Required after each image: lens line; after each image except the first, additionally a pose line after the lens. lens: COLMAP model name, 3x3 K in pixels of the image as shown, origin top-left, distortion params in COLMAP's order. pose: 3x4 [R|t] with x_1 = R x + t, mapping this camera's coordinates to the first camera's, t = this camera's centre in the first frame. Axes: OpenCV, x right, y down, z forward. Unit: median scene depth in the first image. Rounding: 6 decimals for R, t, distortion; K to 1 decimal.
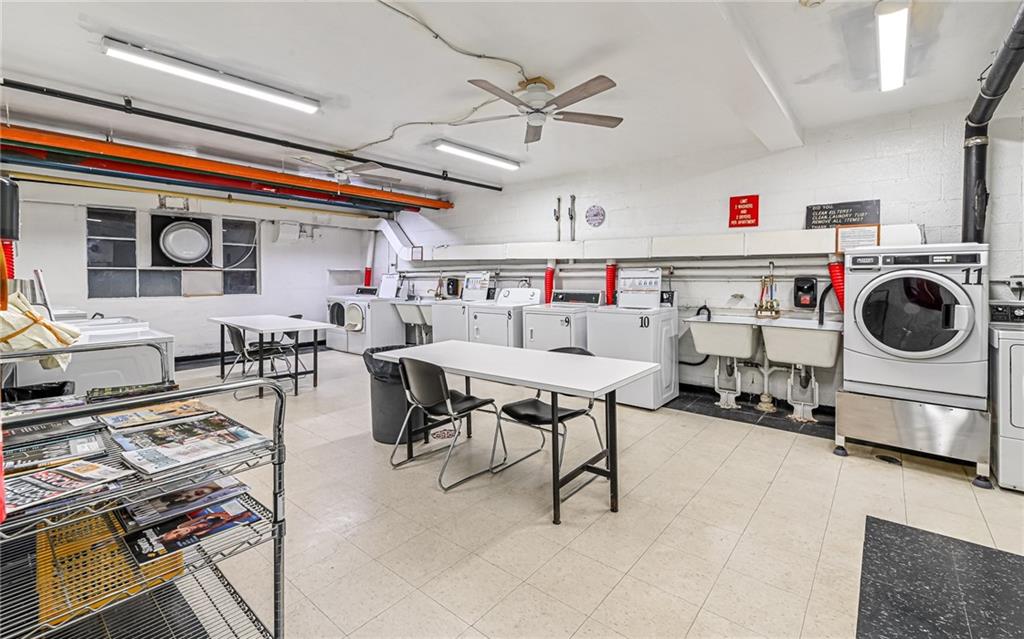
lens RADIAL K [[452.4, 0, 515.1], [0, 452.4, 296.0], [0, 0, 1]] dist [0.000676, 0.000112]
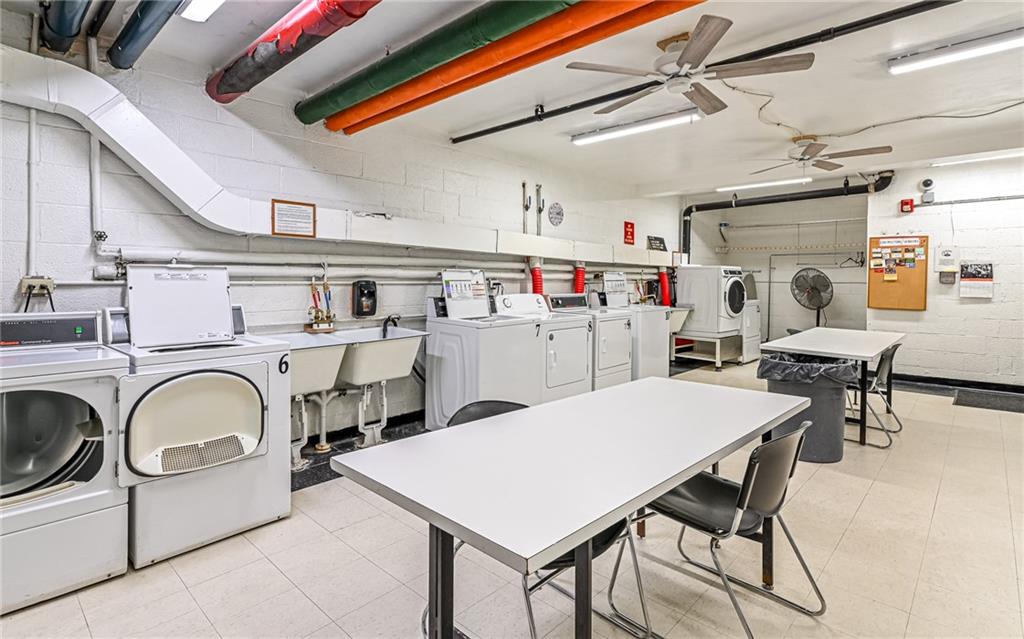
lens RADIAL K [[500.8, 0, 512.1], [0, 500.8, 298.8], [0, 0, 1]] dist [0.001353, -0.000468]
pose [[0.055671, -0.036863, 0.997768, -0.930645], [0.036069, 0.998740, 0.034886, -0.044553], [-0.997797, 0.034046, 0.056931, 1.114493]]
